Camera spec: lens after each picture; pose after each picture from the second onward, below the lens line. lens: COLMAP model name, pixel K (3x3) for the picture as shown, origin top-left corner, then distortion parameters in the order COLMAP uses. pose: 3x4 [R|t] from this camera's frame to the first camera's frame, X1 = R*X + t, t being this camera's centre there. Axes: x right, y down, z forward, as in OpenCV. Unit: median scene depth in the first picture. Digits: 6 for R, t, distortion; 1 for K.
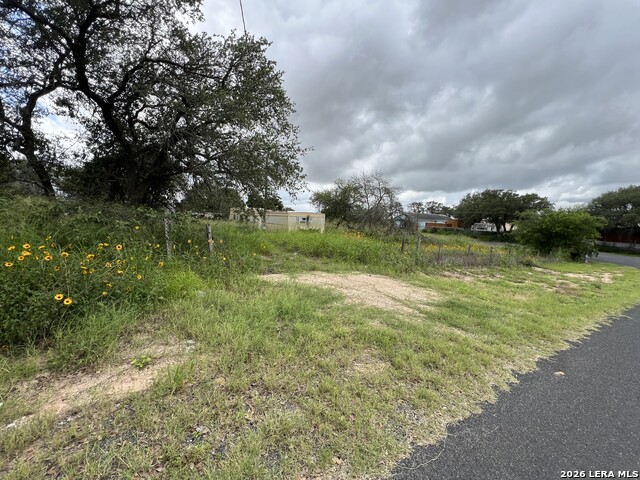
lens RADIAL K [[258.0, 0, 318.5], [0, 258.0, 237.1], [0, 0, 1]] dist [-0.003800, 0.000052]
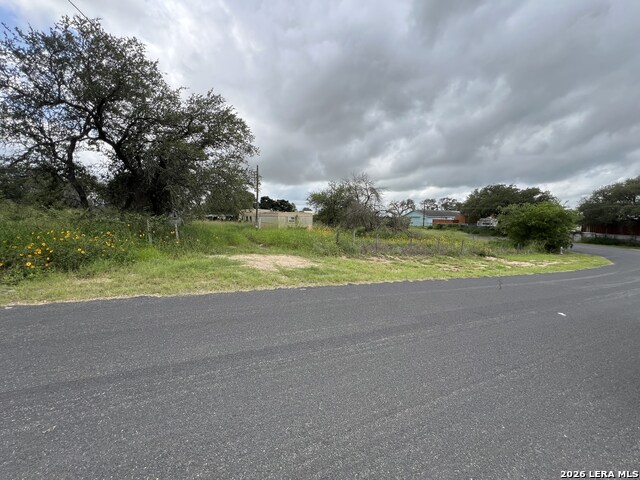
lens RADIAL K [[258.0, 0, 317.3], [0, 258.0, 243.2], [0, 0, 1]] dist [-0.003800, 0.000052]
pose [[0.994895, -0.013159, -0.100051, 0.092008], [0.015660, 0.999583, 0.024253, 0.008292], [0.099690, -0.025696, 0.994687, -0.075293]]
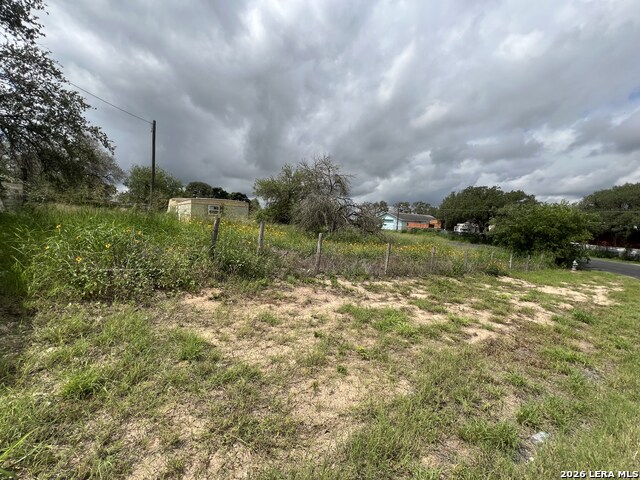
lens RADIAL K [[258.0, 0, 323.8], [0, 258.0, 237.8], [0, 0, 1]] dist [-0.003800, 0.000052]
pose [[0.999565, 0.017274, 0.023892, 0.137805], [-0.017149, 0.999838, -0.005419, 0.009444], [-0.023982, 0.005007, 0.999700, 0.125219]]
